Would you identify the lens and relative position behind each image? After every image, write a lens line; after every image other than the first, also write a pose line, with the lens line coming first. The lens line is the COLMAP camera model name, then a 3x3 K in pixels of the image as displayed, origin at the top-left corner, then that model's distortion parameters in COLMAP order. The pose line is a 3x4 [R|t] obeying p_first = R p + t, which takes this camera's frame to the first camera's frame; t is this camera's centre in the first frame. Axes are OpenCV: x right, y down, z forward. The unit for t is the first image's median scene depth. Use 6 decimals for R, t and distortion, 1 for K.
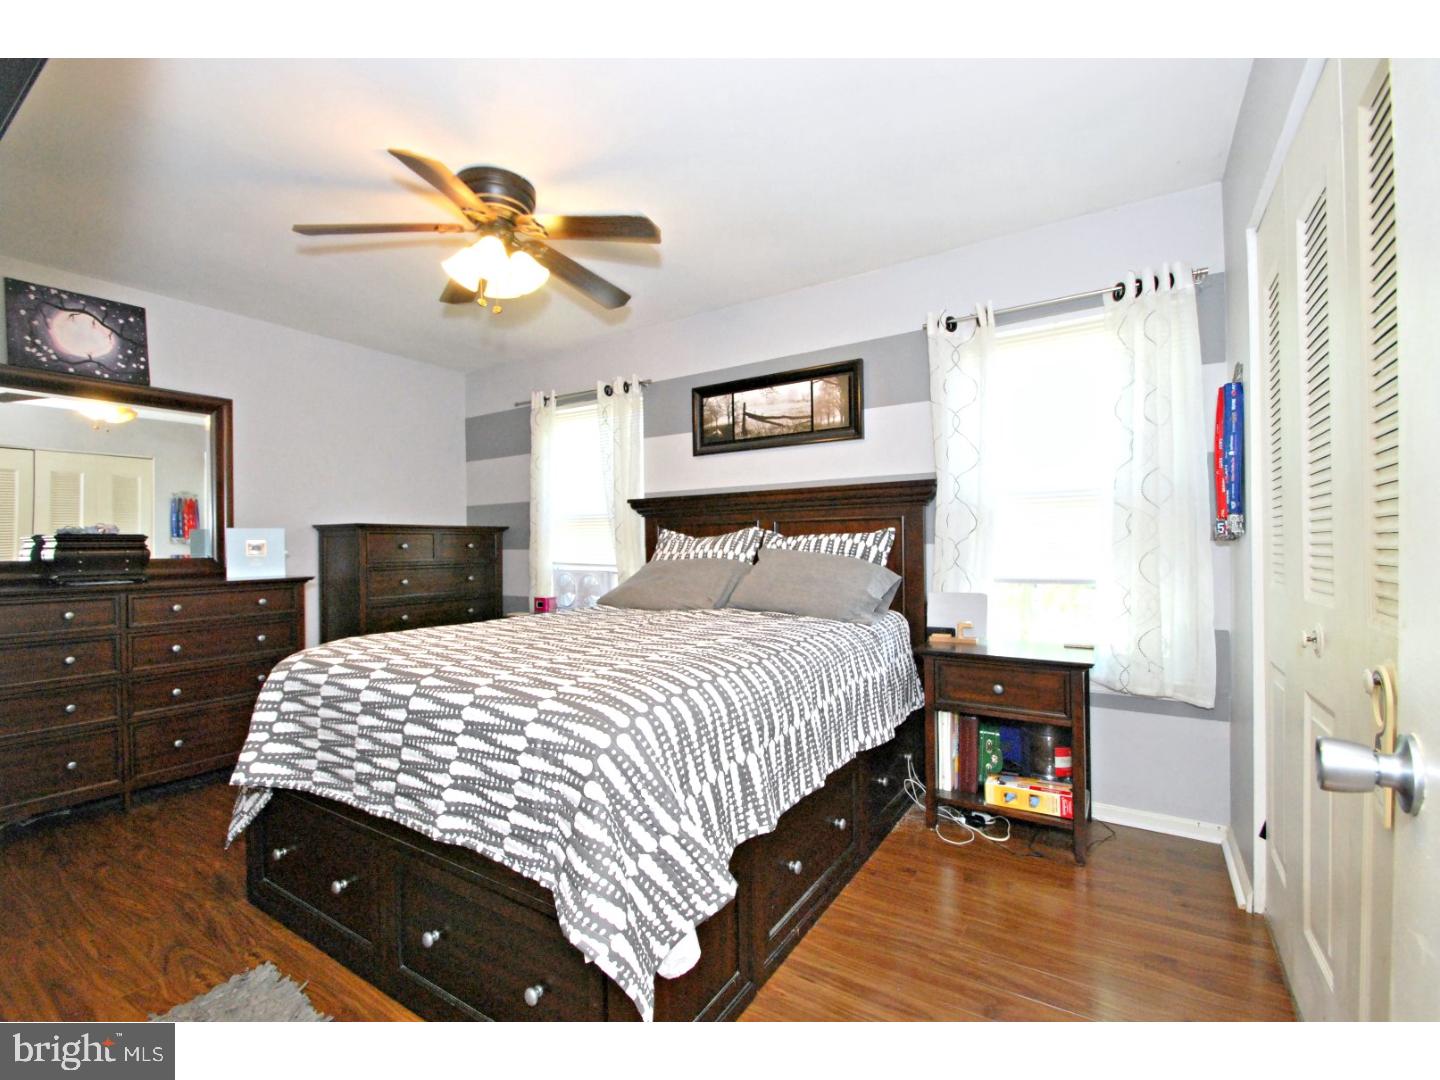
lens RADIAL K [[639.1, 0, 705.7], [0, 639.1, 543.2], [0, 0, 1]] dist [-0.000810, -0.007573]
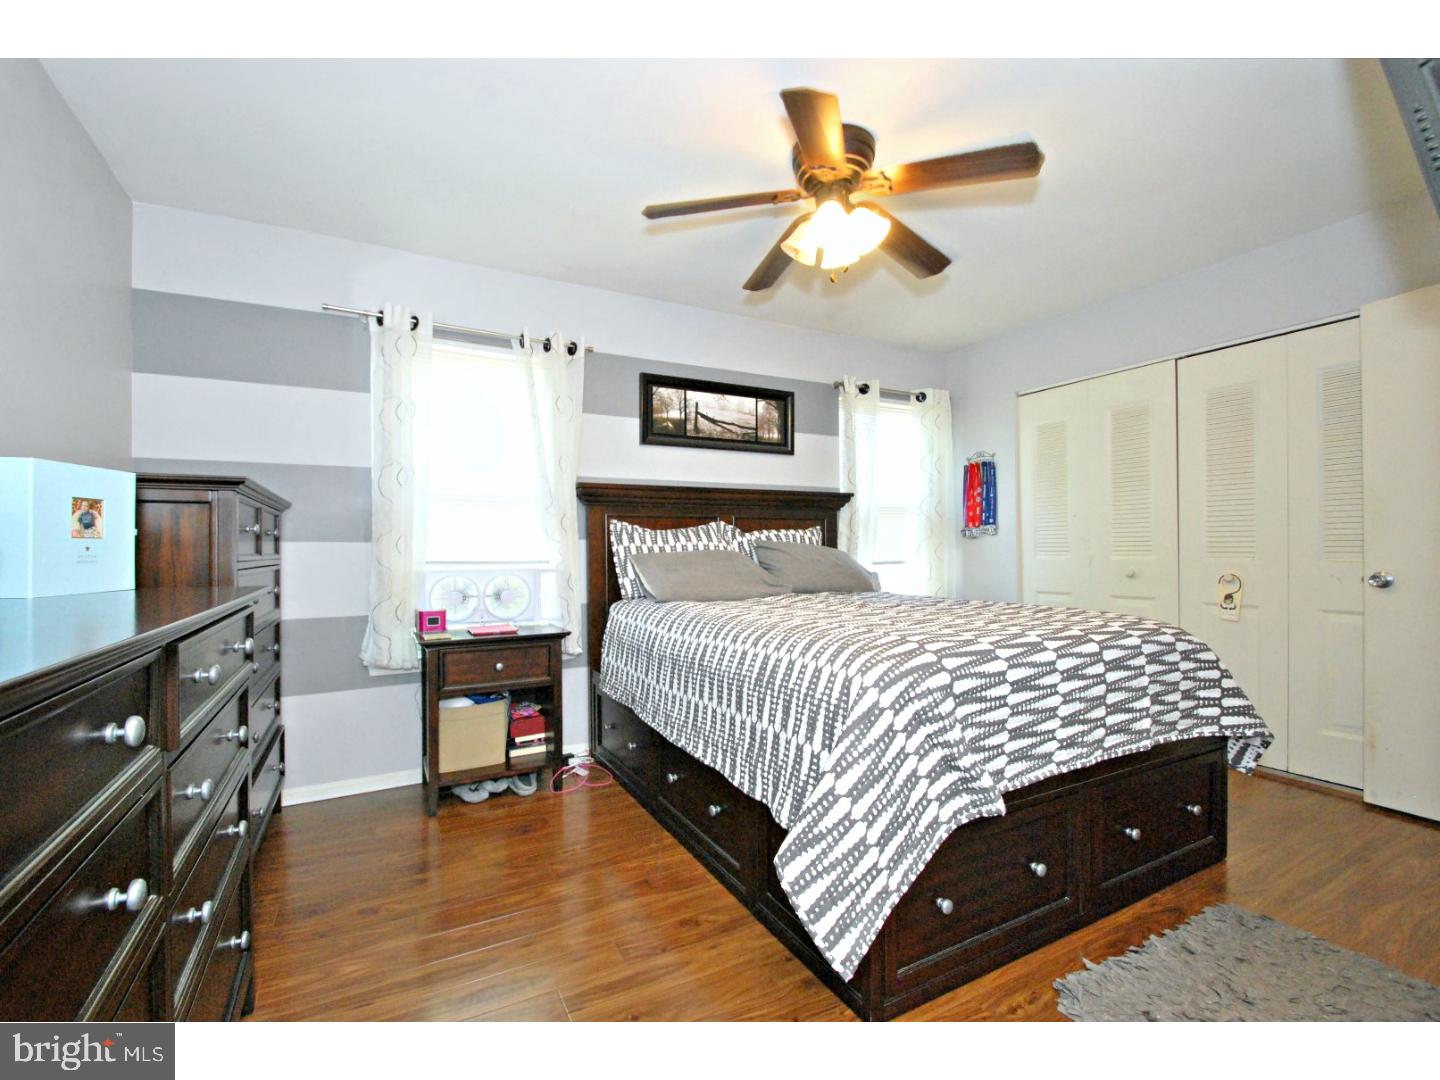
lens RADIAL K [[639.1, 0, 706.4], [0, 639.1, 541.8], [0, 0, 1]] dist [-0.000810, -0.007573]
pose [[0.490368, 0.016021, 0.871368, -0.851689], [-0.001782, 0.999847, -0.017381, 0.026776], [-0.871514, 0.006970, 0.490322, 0.484384]]
